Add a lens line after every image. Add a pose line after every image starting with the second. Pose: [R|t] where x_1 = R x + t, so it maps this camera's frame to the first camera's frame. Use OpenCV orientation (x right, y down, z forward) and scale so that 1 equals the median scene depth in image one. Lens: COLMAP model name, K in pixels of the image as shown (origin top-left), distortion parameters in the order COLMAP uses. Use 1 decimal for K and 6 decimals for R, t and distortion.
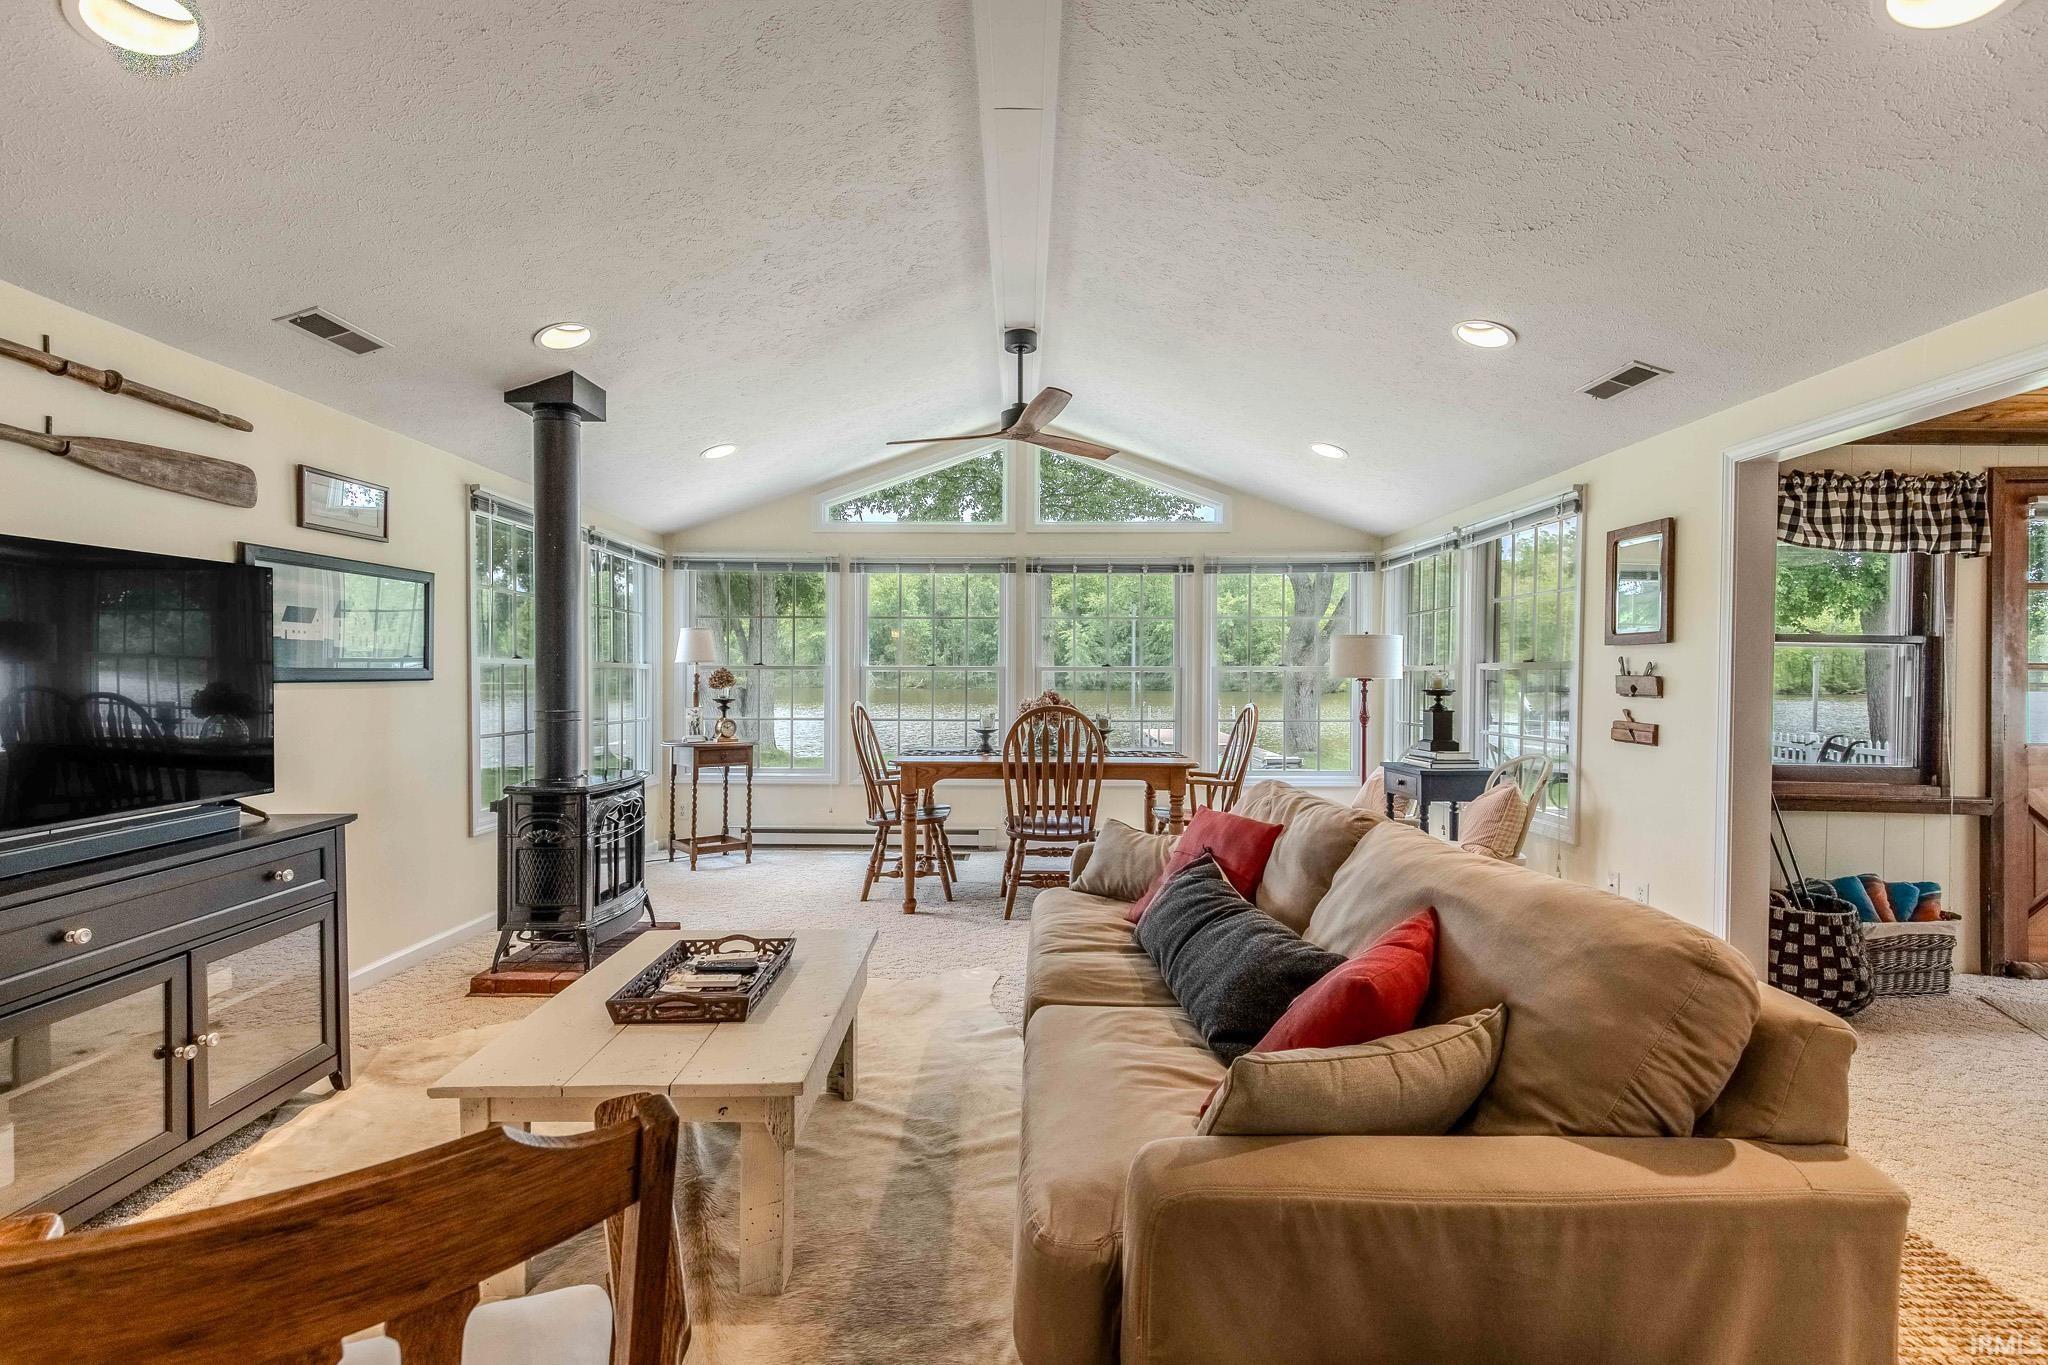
lens RADIAL K [[924.3, 0, 1000.0], [0, 924.3, 684.6], [0, 0, 1]] dist [0.003807, 0.000146]
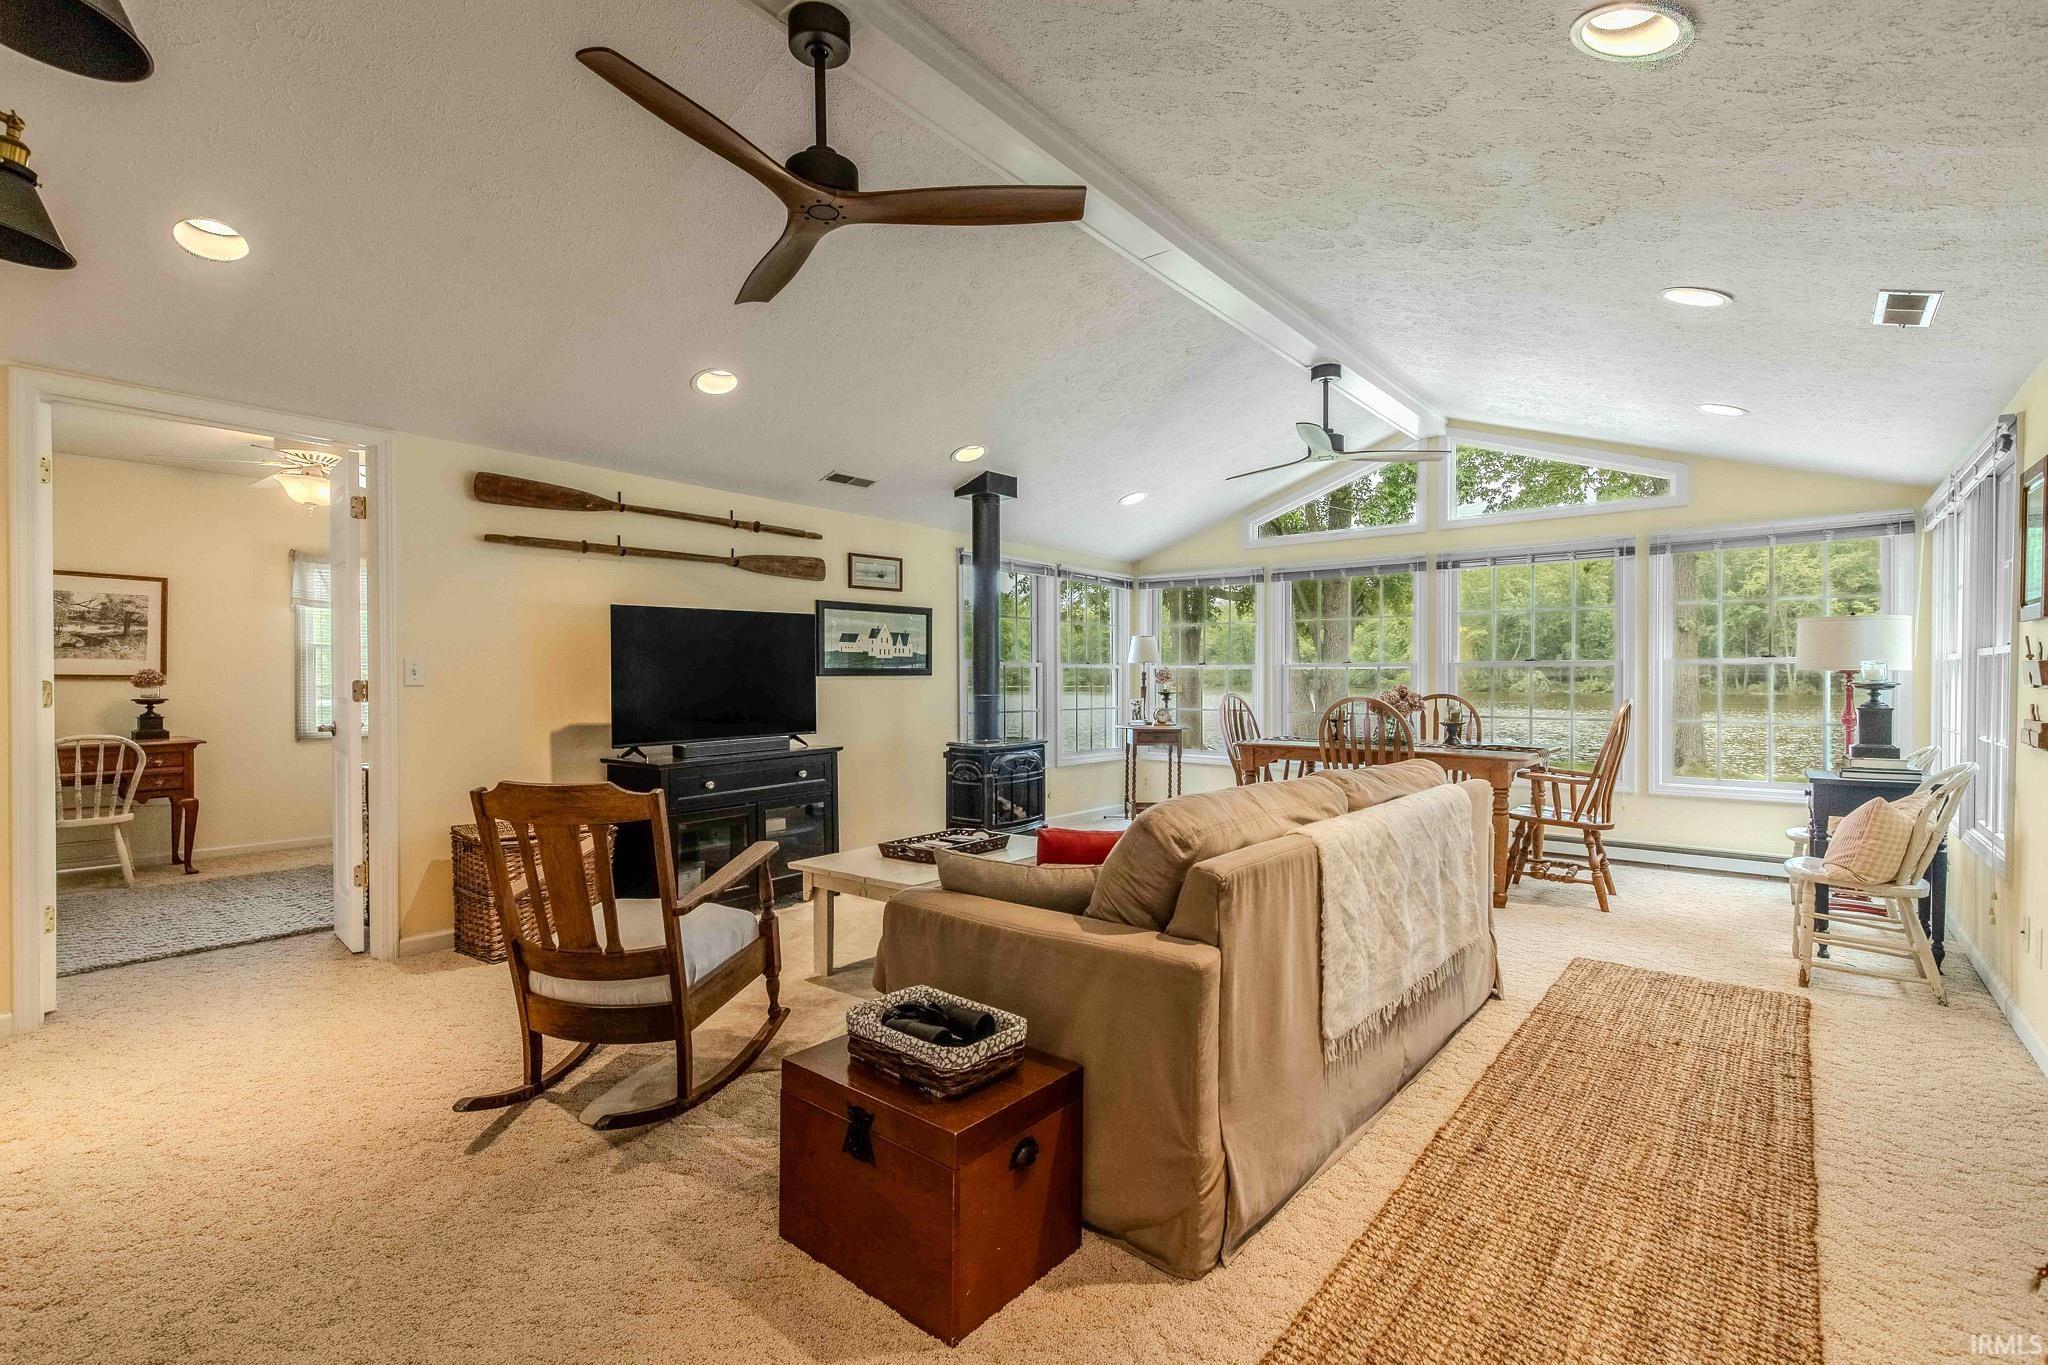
lens RADIAL K [[924.3, 0, 1000.0], [0, 924.3, 684.6], [0, 0, 1]] dist [0.003807, 0.000146]
pose [[0.766945, 0.000275, -0.641713, 0.503039], [-0.003399, 0.999988, -0.003635, 0.016298], [0.641704, 0.004969, 0.766936, -0.139559]]
